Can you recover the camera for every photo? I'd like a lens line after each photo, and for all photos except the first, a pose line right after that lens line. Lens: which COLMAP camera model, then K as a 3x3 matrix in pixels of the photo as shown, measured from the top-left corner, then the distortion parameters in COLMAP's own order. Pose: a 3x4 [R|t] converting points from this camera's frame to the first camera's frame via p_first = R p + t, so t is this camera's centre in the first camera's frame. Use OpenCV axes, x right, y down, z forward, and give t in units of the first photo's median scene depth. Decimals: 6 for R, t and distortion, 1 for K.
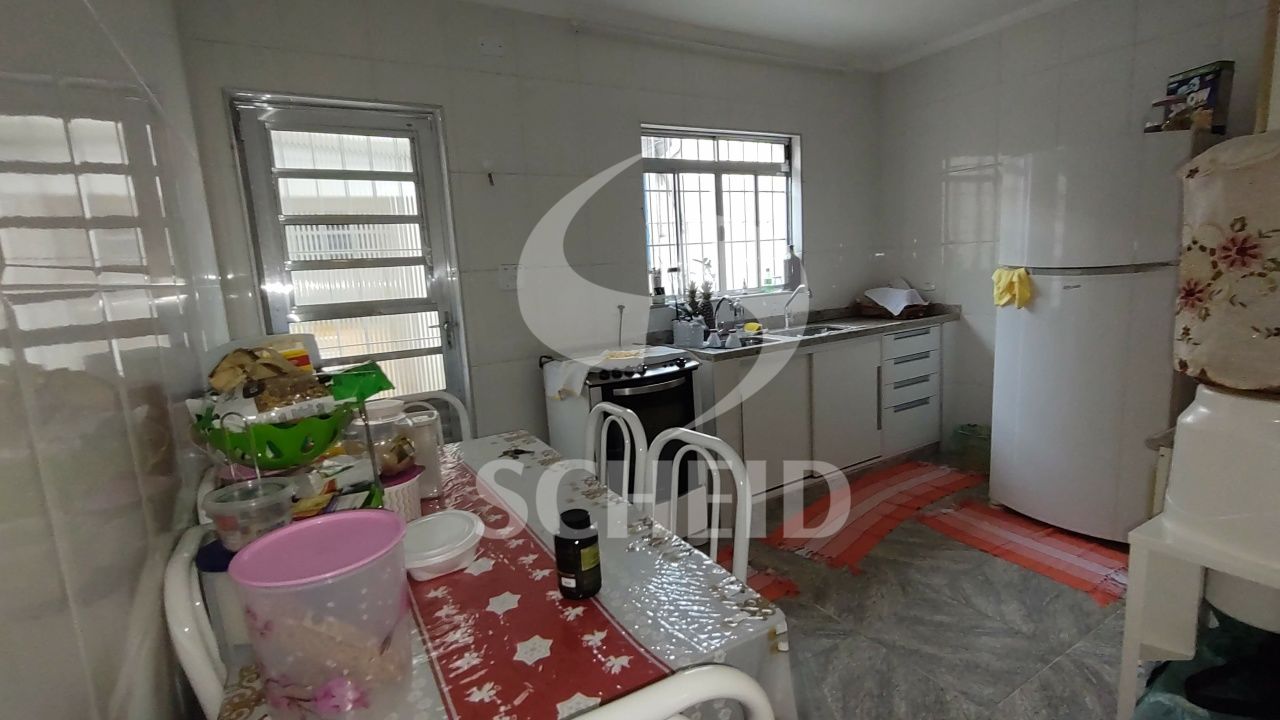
lens RADIAL K [[587.2, 0, 636.6], [0, 587.2, 355.6], [0, 0, 1]] dist [0.002089, -0.001368]
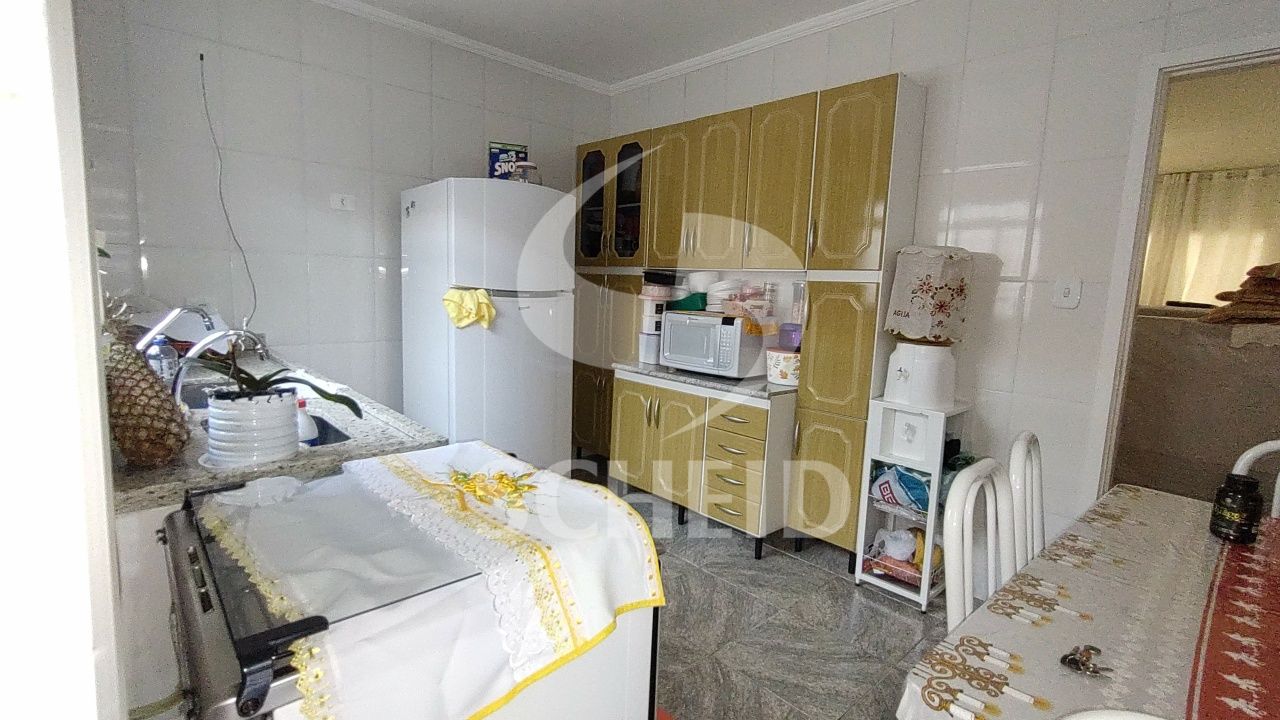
lens RADIAL K [[587.2, 0, 644.0], [0, 587.2, 359.1], [0, 0, 1]] dist [0.002089, -0.001368]
pose [[-0.232692, -0.074467, 0.969695, -0.569052], [0.119271, 0.987353, 0.104444, -0.147661], [-0.965209, 0.139959, -0.220868, 1.394219]]
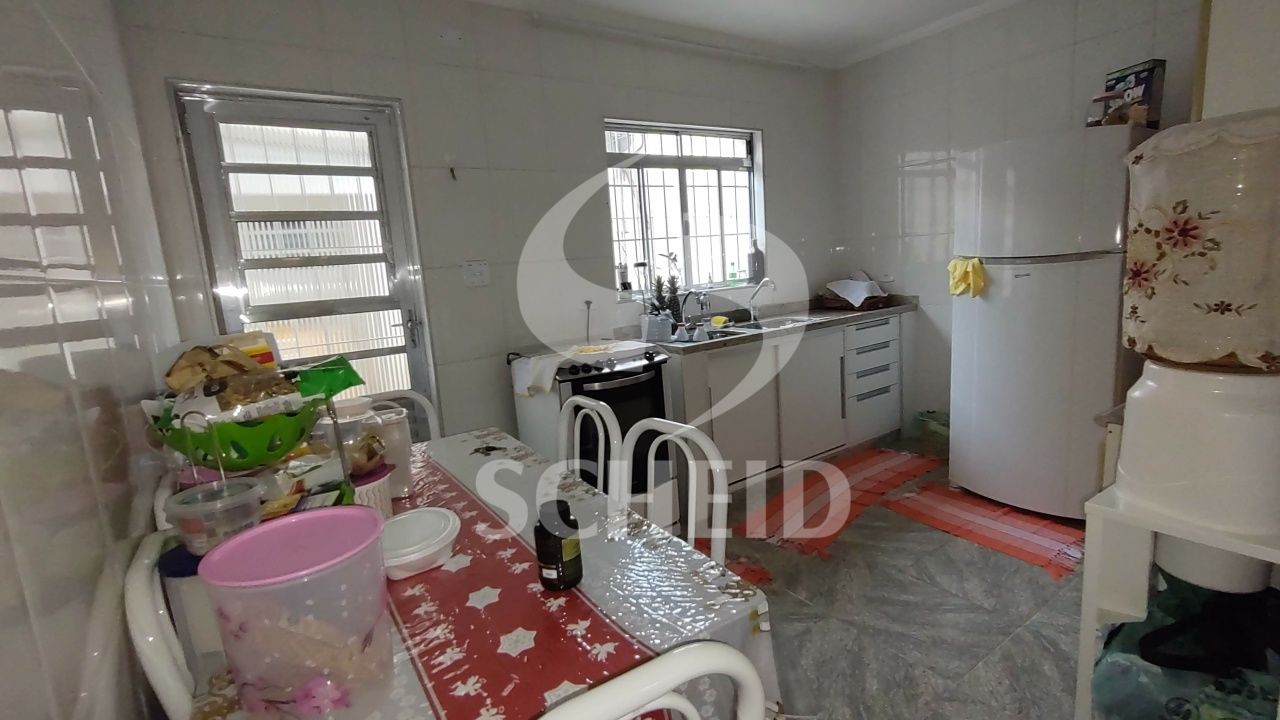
lens RADIAL K [[587.2, 0, 635.9], [0, 587.2, 355.8], [0, 0, 1]] dist [0.002089, -0.001368]
pose [[0.997976, -0.021597, 0.059816, -0.011949], [0.021403, 0.999763, 0.003886, 0.009199], [-0.059885, -0.002598, 0.998202, -0.000340]]
